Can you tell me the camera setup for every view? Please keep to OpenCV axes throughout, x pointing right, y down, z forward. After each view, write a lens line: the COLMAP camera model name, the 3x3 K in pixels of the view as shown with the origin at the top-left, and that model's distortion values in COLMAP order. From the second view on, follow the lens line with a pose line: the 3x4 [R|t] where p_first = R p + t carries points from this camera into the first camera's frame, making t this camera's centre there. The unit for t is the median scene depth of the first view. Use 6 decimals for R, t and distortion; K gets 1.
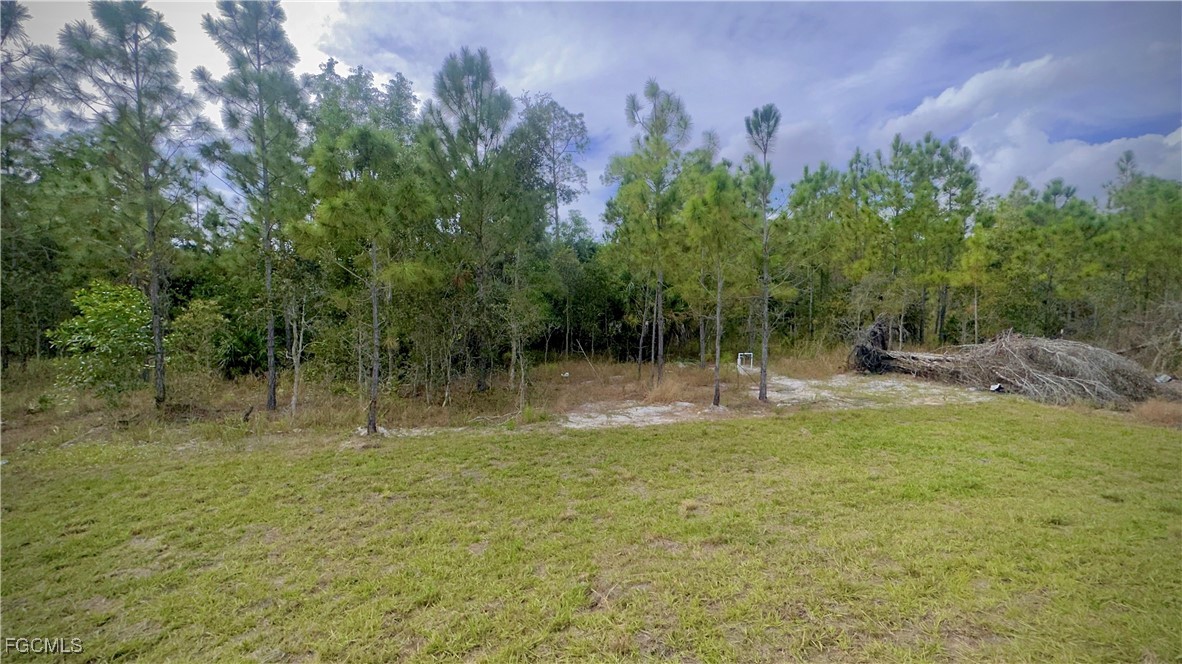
lens RADIAL K [[472.8, 0, 591.5], [0, 472.8, 329.9], [0, 0, 1]] dist [-0.001209, 0.000232]
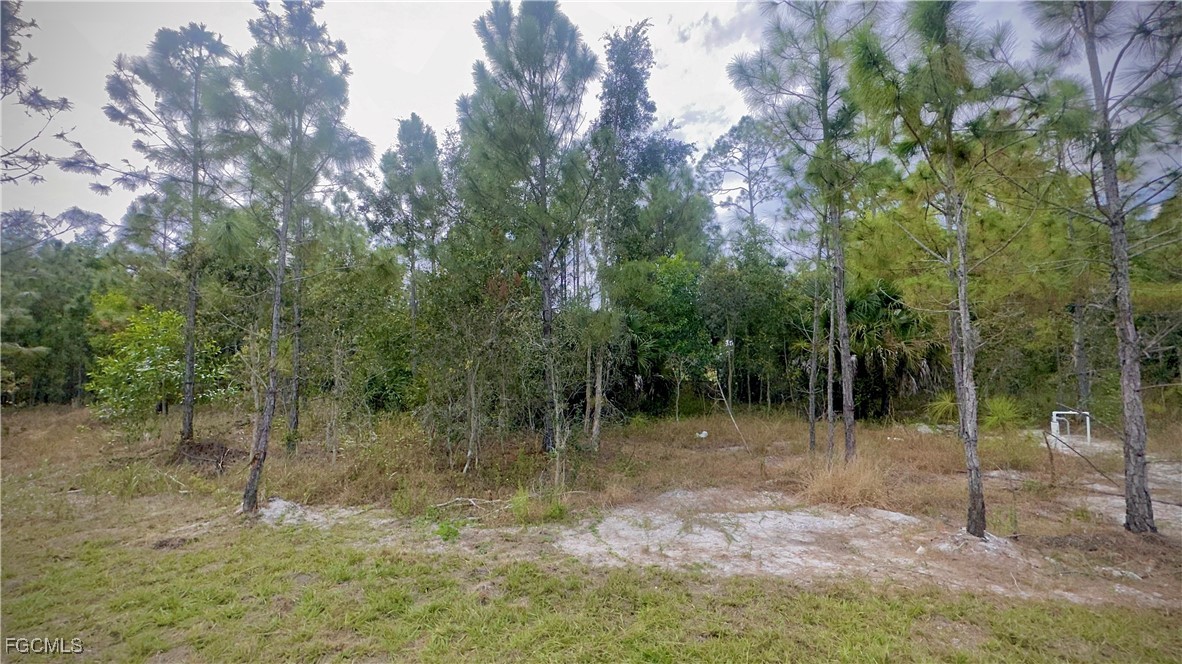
lens RADIAL K [[472.8, 0, 589.3], [0, 472.8, 338.7], [0, 0, 1]] dist [-0.001209, 0.000232]
pose [[0.888426, -0.039083, -0.457352, 0.136403], [-0.006096, 0.995276, -0.096893, 0.032140], [0.458979, 0.088870, 0.883991, 0.411071]]
